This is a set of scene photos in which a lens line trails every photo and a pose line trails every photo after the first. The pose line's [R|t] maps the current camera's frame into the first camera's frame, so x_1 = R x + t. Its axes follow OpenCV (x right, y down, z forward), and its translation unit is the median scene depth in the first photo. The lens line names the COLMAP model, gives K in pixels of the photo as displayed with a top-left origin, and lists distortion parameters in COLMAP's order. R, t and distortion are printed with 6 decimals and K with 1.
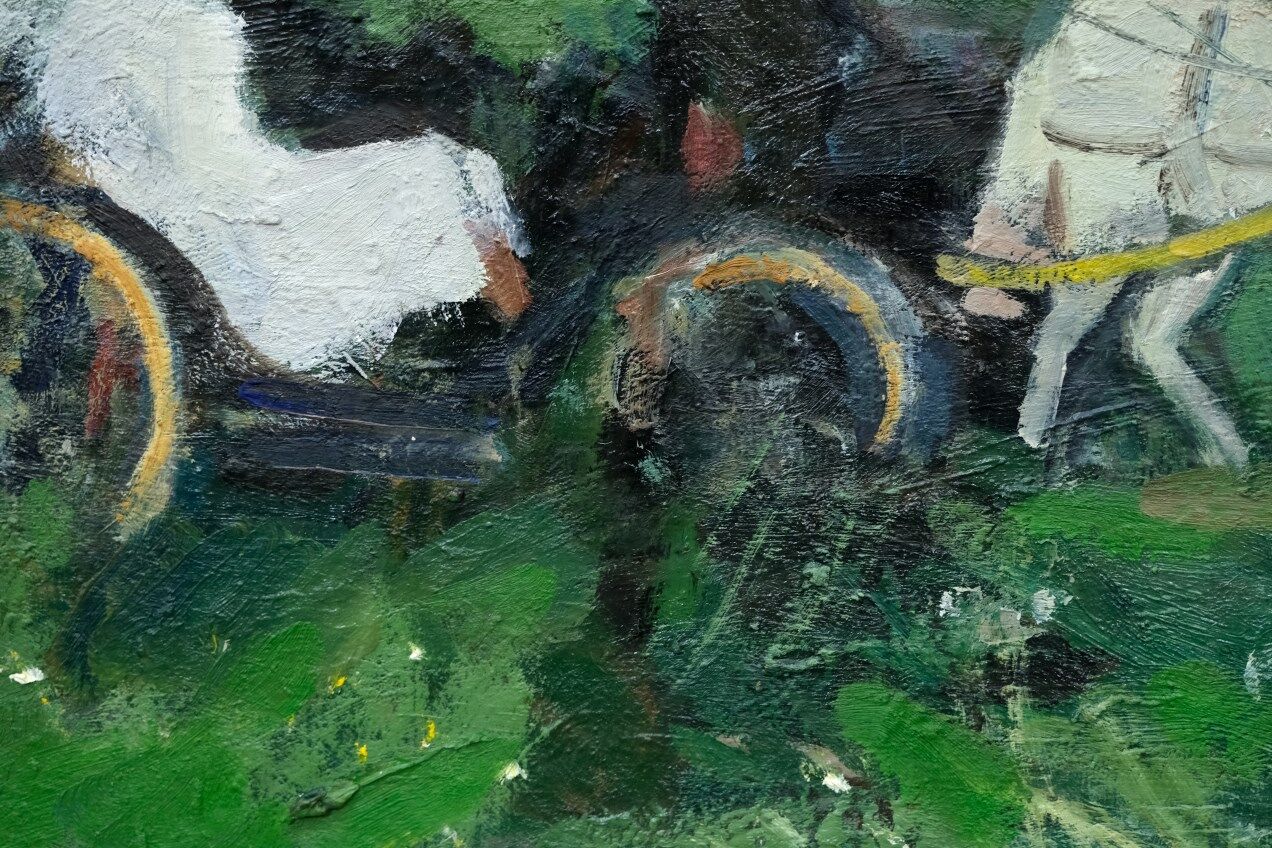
lens RADIAL K [[2010.6, 0, 652.7], [0, 2010.6, 390.9], [0, 0, 1]] dist [0.000331, 0.000000]
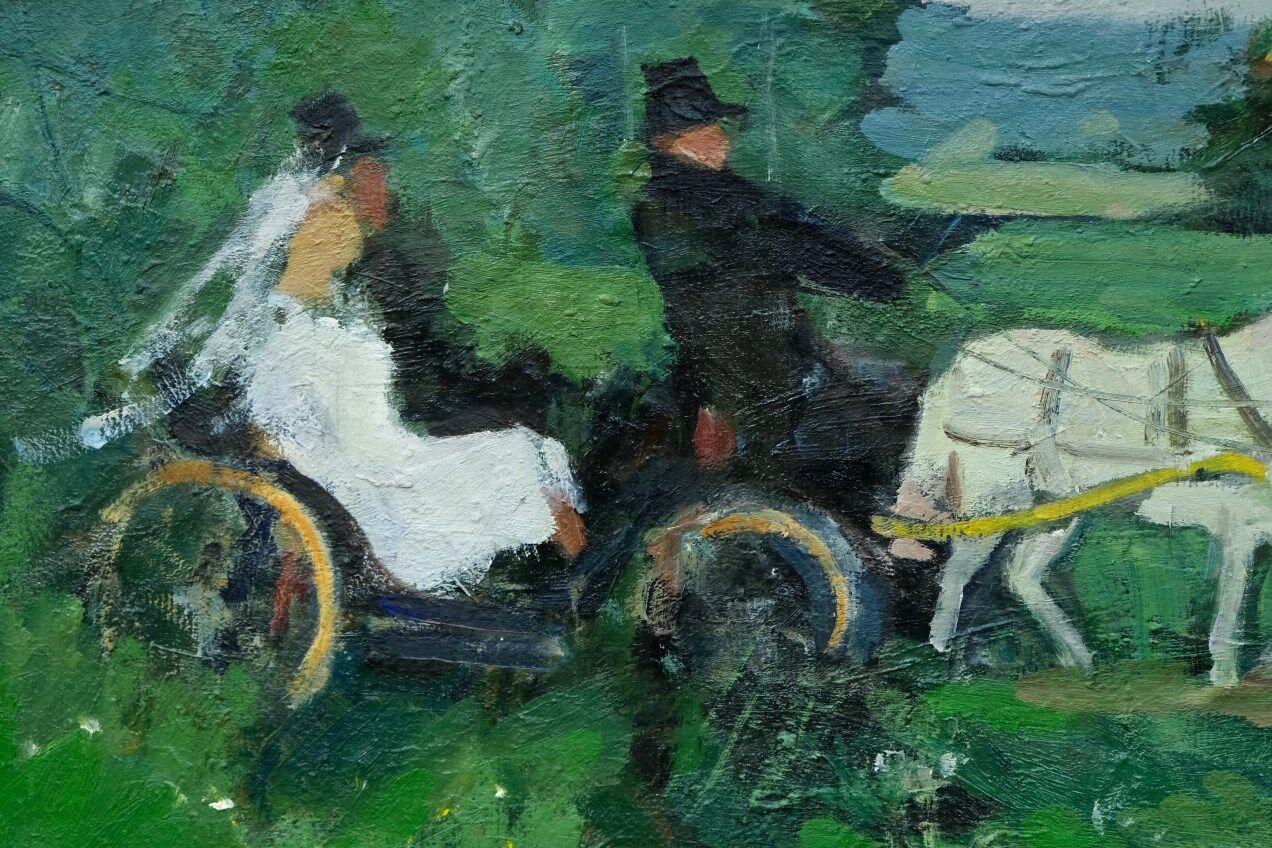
lens RADIAL K [[2823.1, 0, 640.0], [0, 2823.1, 412.8], [0, 0, 1]] dist [-0.047674, 0.000000]
pose [[0.999501, 0.012300, -0.029095, 0.034090], [-0.013713, 0.998711, -0.048862, -0.039862], [0.028457, 0.049237, 0.998382, -0.995723]]
